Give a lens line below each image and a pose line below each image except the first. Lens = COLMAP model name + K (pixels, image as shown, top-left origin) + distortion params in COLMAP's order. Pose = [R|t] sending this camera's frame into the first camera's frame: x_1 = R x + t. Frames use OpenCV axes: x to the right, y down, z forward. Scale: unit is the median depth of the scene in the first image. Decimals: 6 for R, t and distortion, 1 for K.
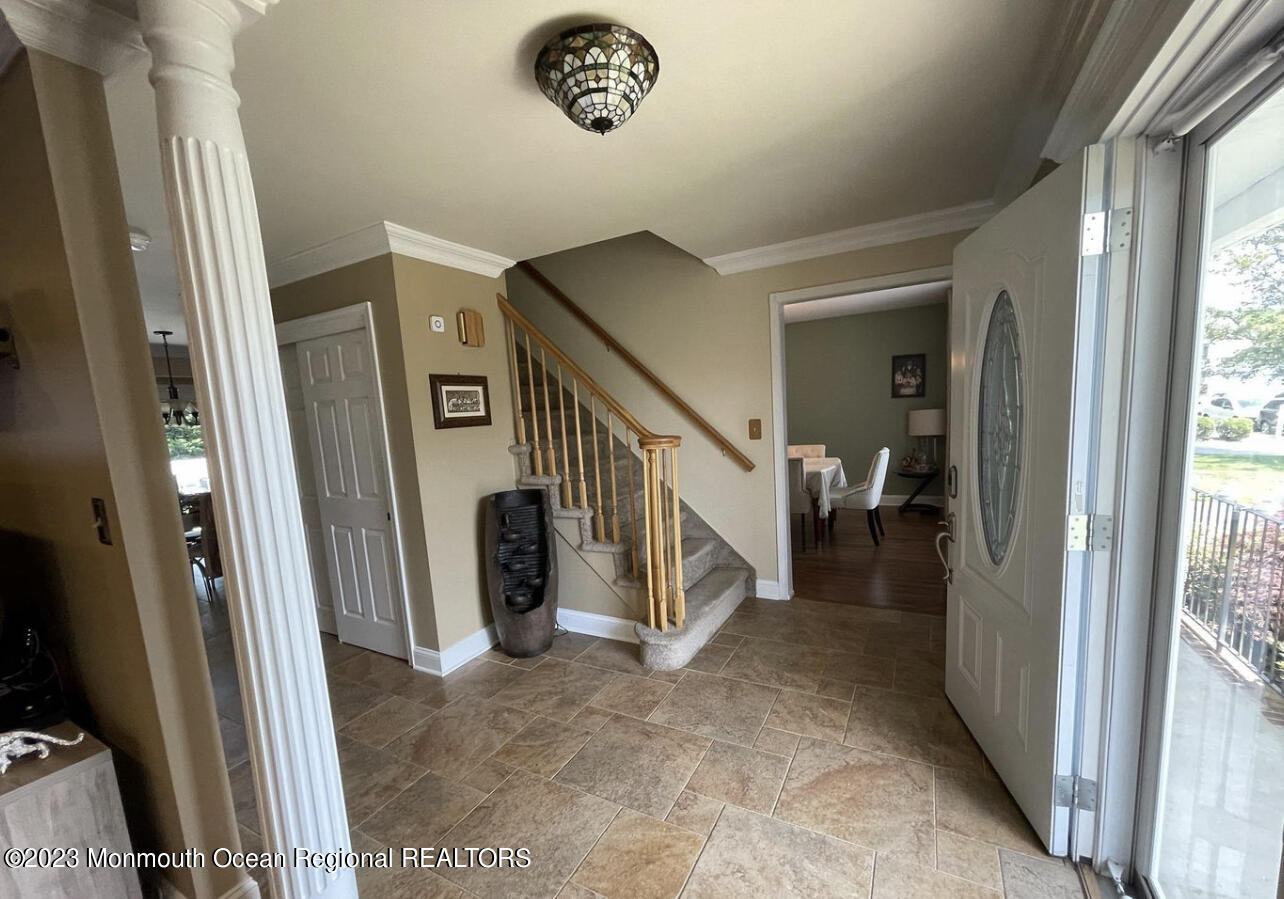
lens RADIAL K [[505.9, 0, 642.5], [0, 505.9, 461.9], [0, 0, 1]] dist [0.002360, 0.000157]
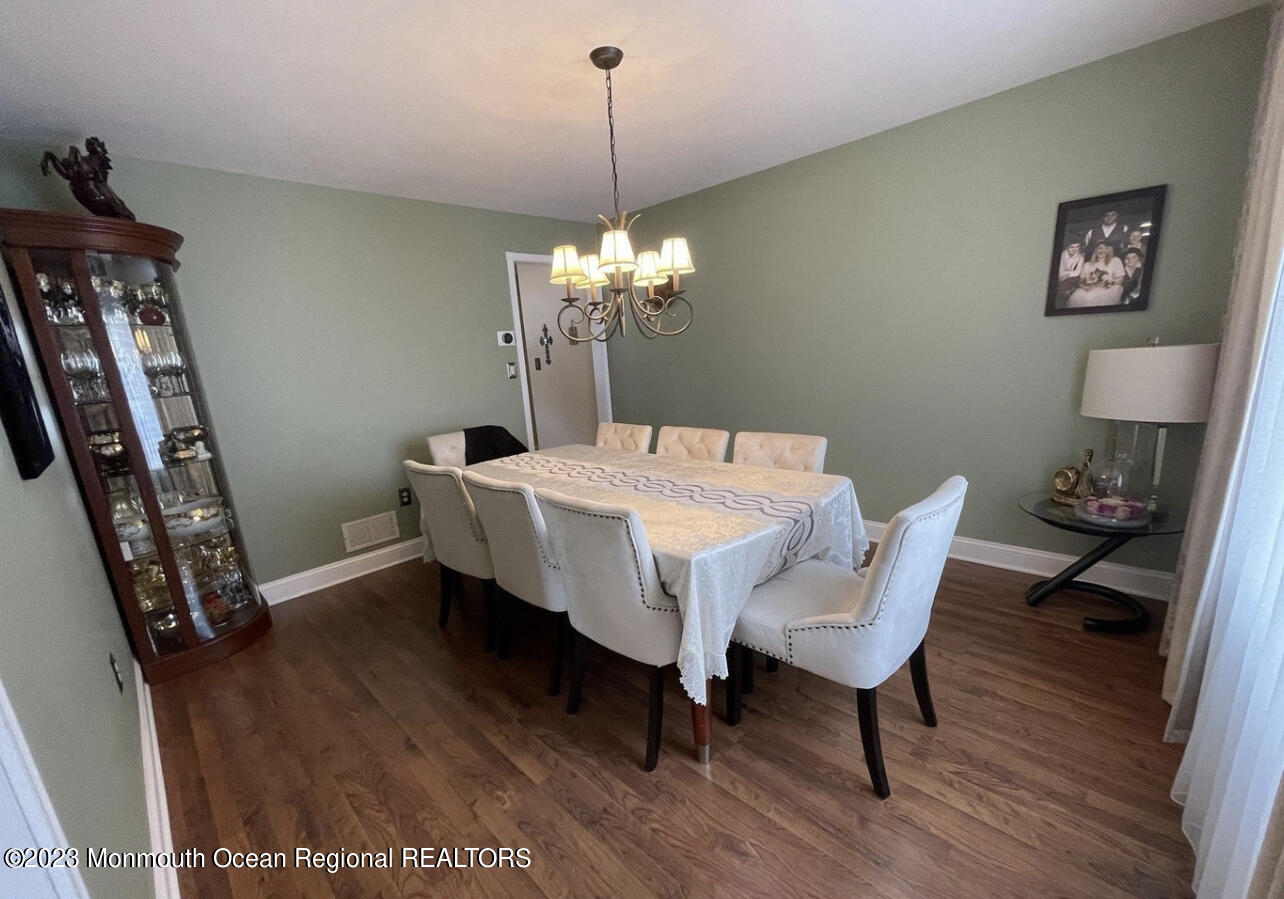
lens RADIAL K [[505.9, 0, 642.2], [0, 505.9, 454.0], [0, 0, 1]] dist [0.002360, 0.000157]
pose [[0.962483, 0.055055, -0.265698, 0.306741], [-0.021342, 0.991526, 0.128144, -0.064789], [0.270502, -0.117666, 0.955502, 0.534028]]
